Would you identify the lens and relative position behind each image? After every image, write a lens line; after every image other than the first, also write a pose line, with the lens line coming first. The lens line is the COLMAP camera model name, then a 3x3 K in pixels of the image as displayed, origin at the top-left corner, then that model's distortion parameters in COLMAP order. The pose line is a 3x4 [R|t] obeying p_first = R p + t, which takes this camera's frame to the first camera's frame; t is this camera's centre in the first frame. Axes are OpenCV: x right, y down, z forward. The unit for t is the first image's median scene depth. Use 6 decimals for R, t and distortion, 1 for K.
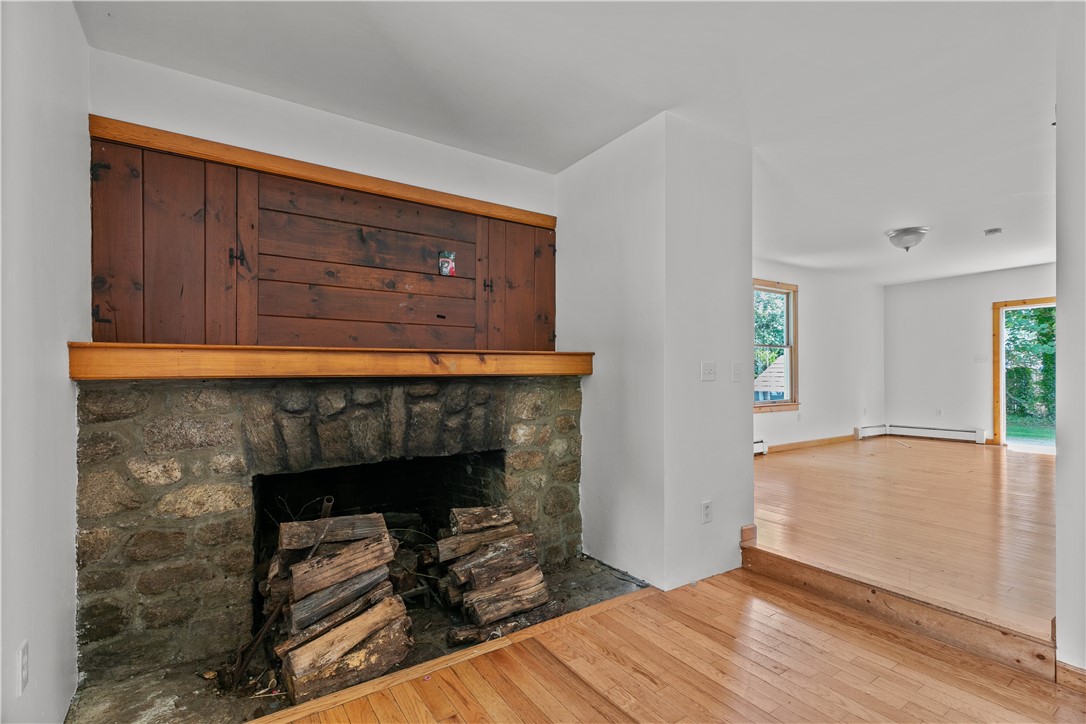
lens RADIAL K [[491.8, 0, 545.2], [0, 491.8, 375.9], [0, 0, 1]] dist [0.002642, -0.000483]
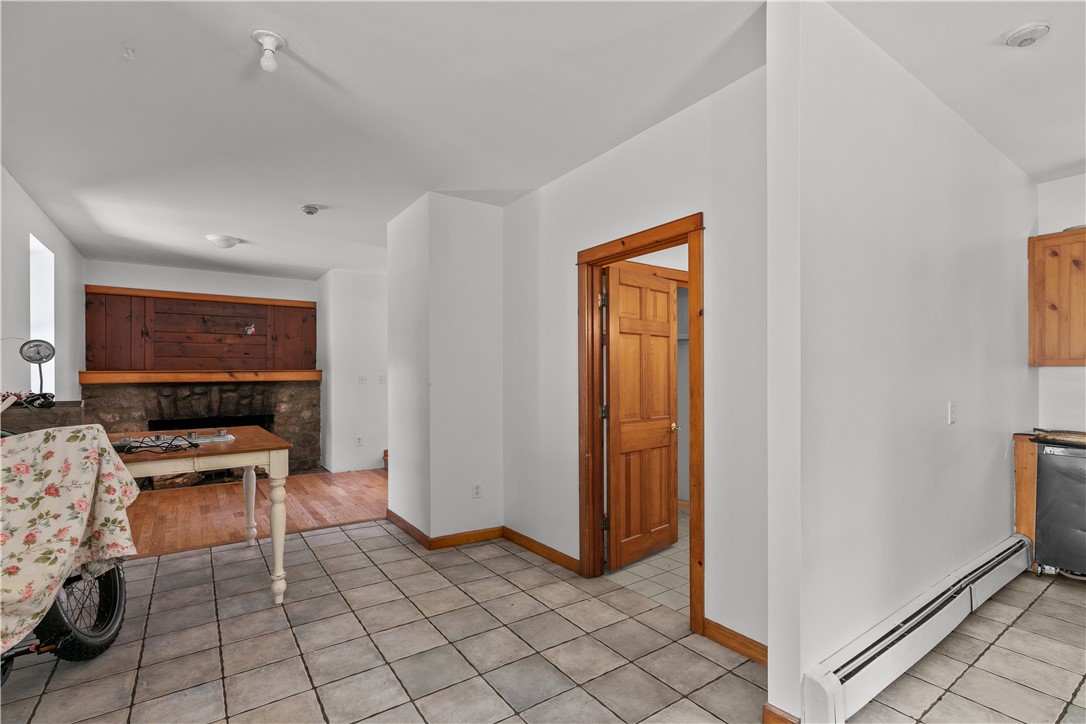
lens RADIAL K [[496.3, 0, 543.7], [0, 496.3, 373.9], [0, 0, 1]] dist [0.002251, -0.000501]
pose [[0.999741, 0.001752, 0.022671, 1.246063], [-0.001757, 0.999998, 0.000188, -0.040846], [-0.022671, -0.000227, 0.999743, -1.452232]]
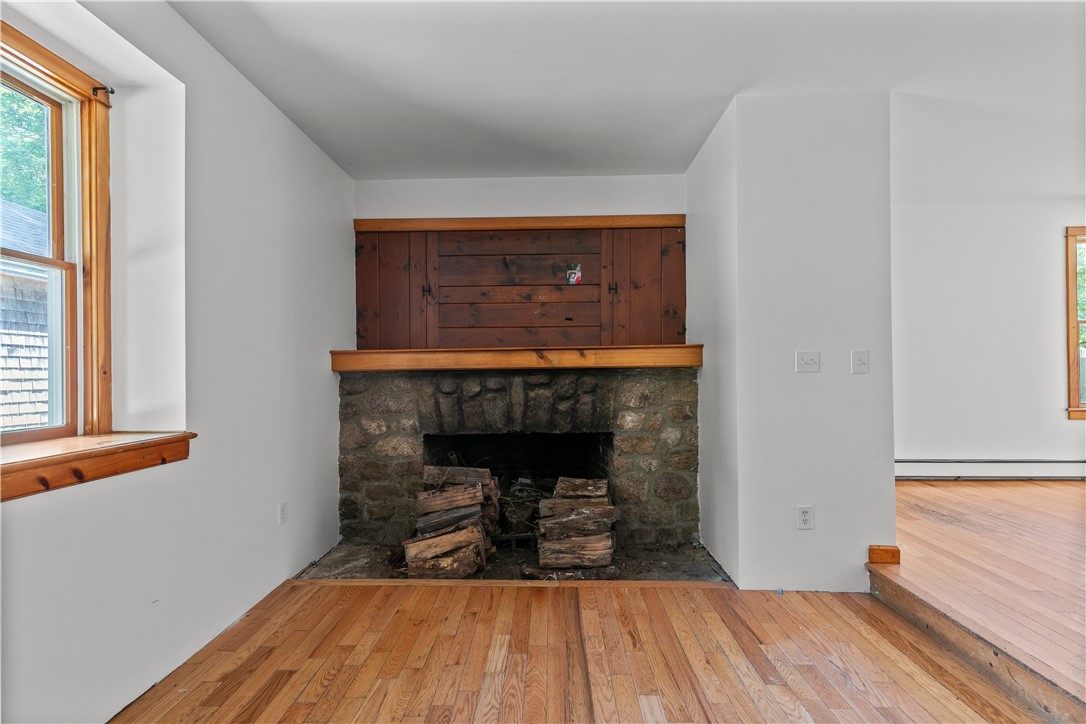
lens RADIAL K [[482.0, 0, 544.1], [0, 482.0, 366.0], [0, 0, 1]] dist [0.000826, -0.000334]
pose [[0.814322, -0.007325, -0.580368, 0.503197], [0.004340, 0.999969, -0.006532, 0.002378], [0.580398, 0.002800, 0.814328, 0.001515]]
